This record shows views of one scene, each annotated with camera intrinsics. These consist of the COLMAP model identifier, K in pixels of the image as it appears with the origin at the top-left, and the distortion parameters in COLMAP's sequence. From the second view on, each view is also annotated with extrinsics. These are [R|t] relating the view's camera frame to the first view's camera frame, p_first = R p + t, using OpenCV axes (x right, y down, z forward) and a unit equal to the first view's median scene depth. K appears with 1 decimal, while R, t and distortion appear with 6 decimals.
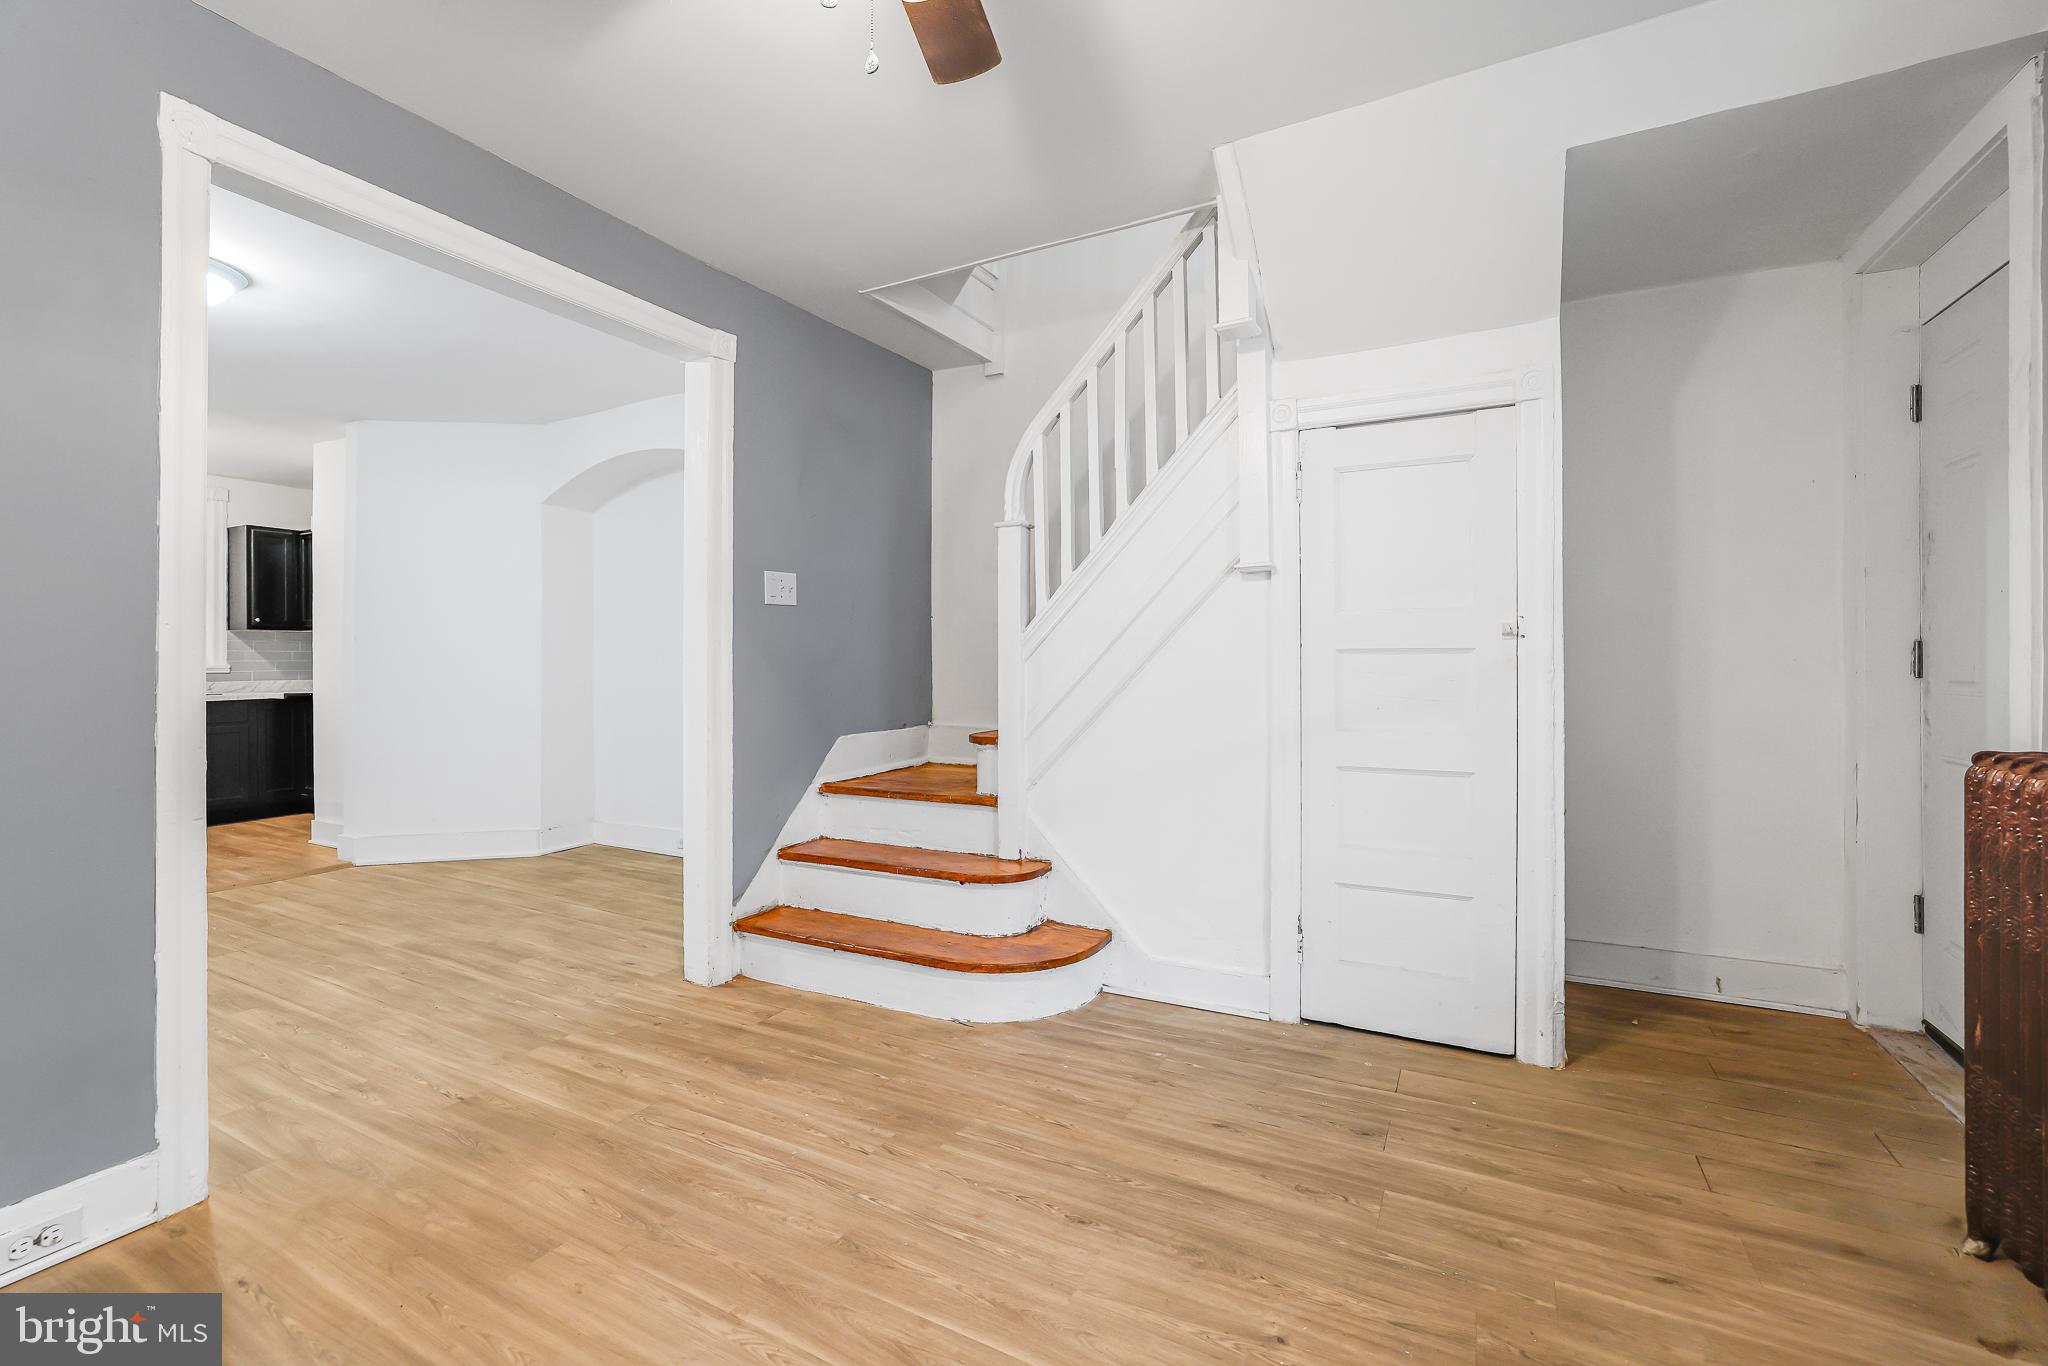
lens RADIAL K [[883.4, 0, 1008.8], [0, 883.4, 669.5], [0, 0, 1]] dist [-0.041241, 0.017572]
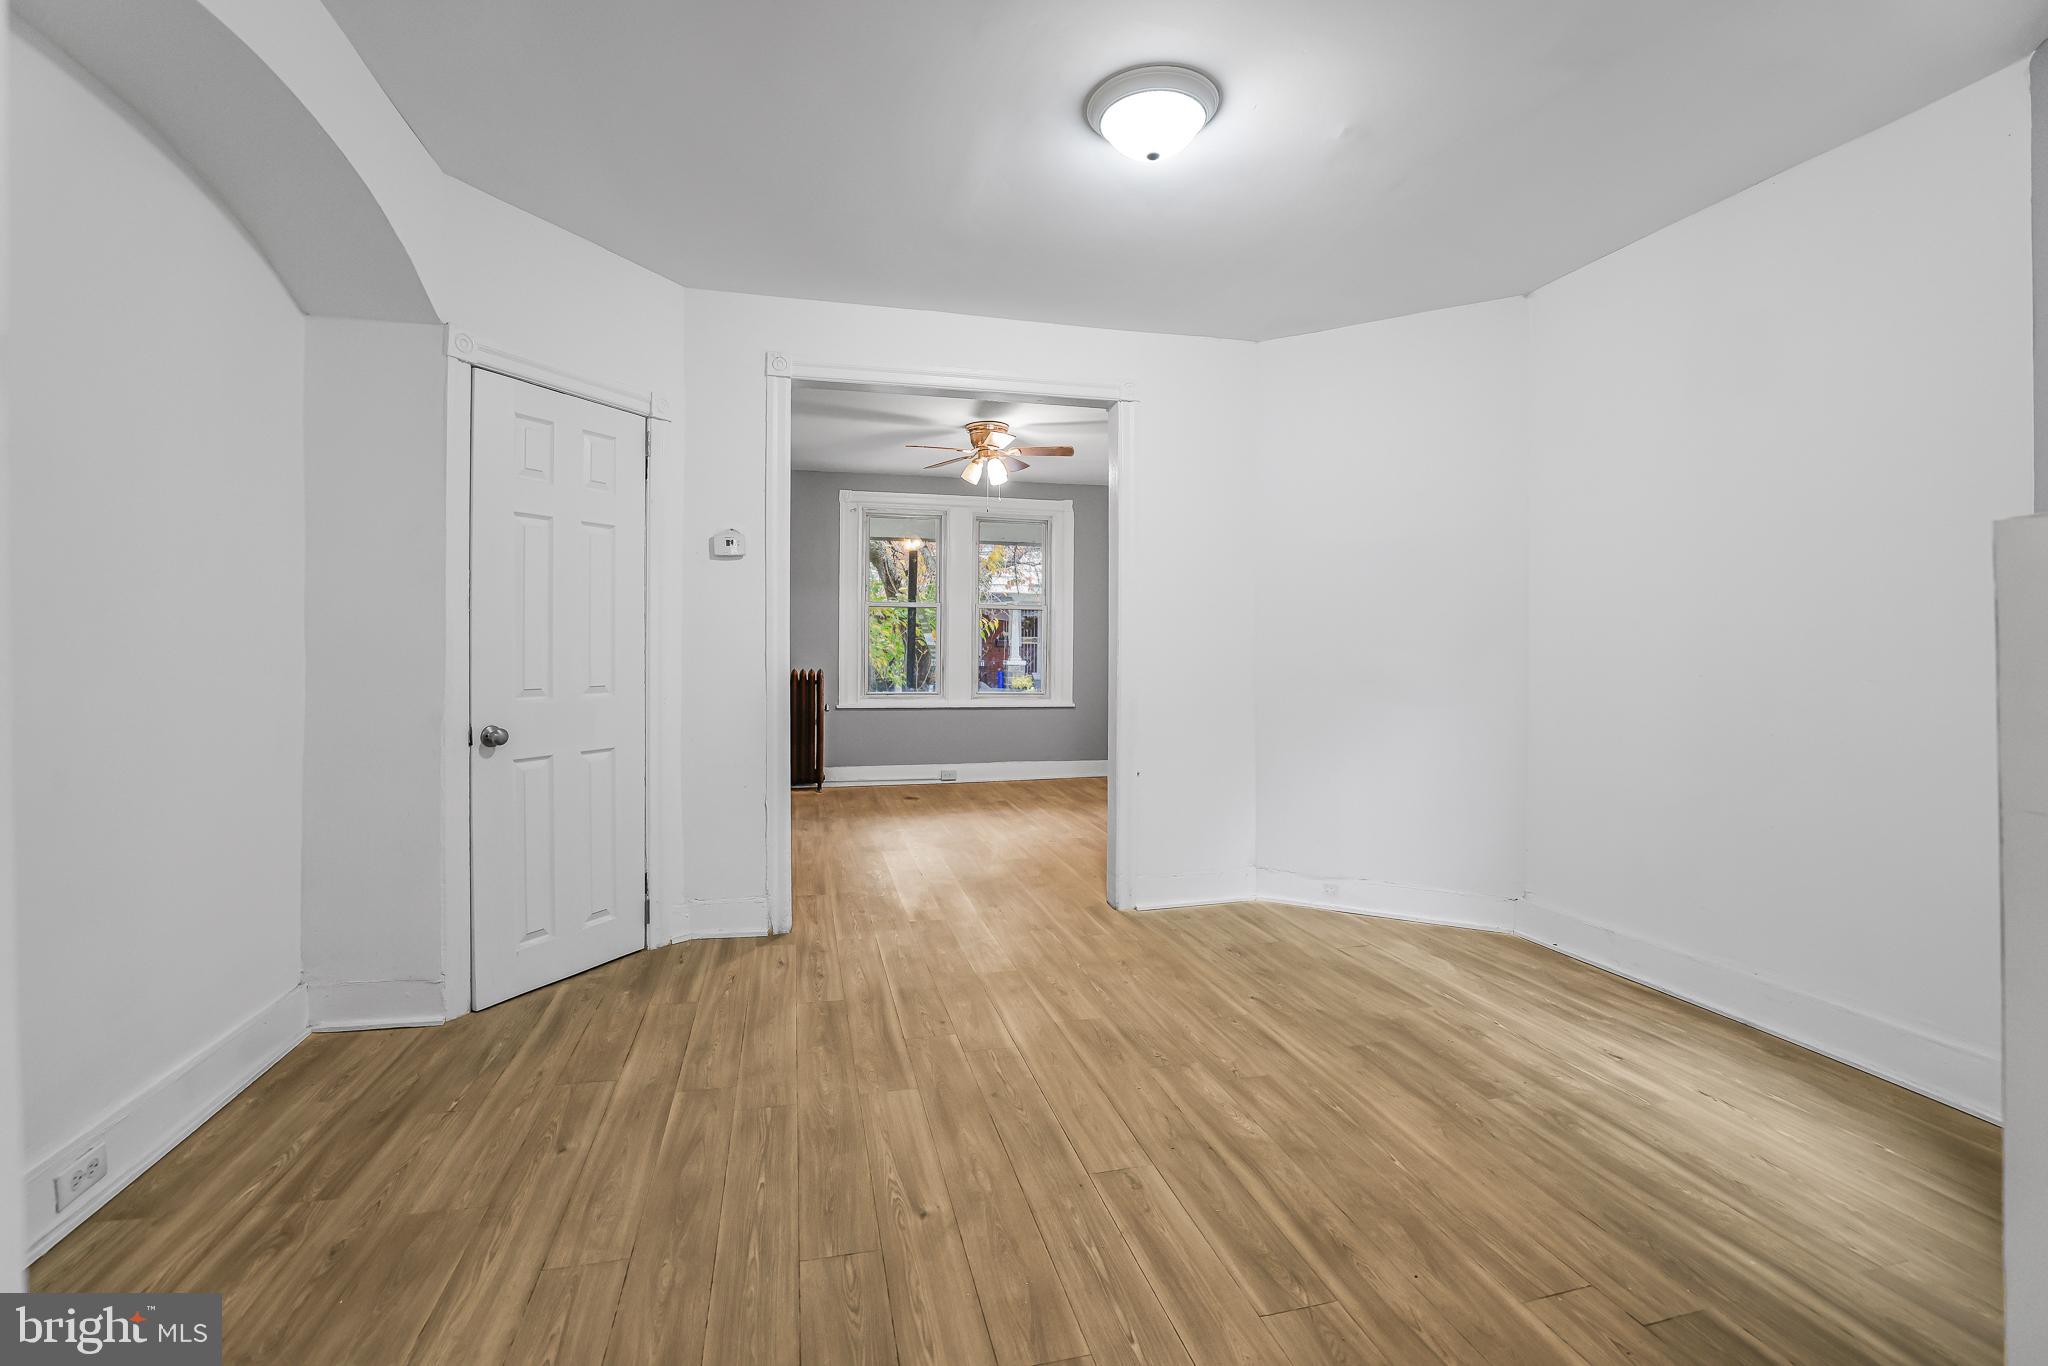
lens RADIAL K [[880.0, 0, 1021.3], [0, 880.0, 652.2], [0, 0, 1]] dist [-0.044865, 0.017689]
pose [[-0.686517, -0.009861, 0.727047, -1.670470], [-0.005074, 0.999949, 0.008771, -0.017326], [-0.727096, 0.002333, -0.686532, 1.871859]]
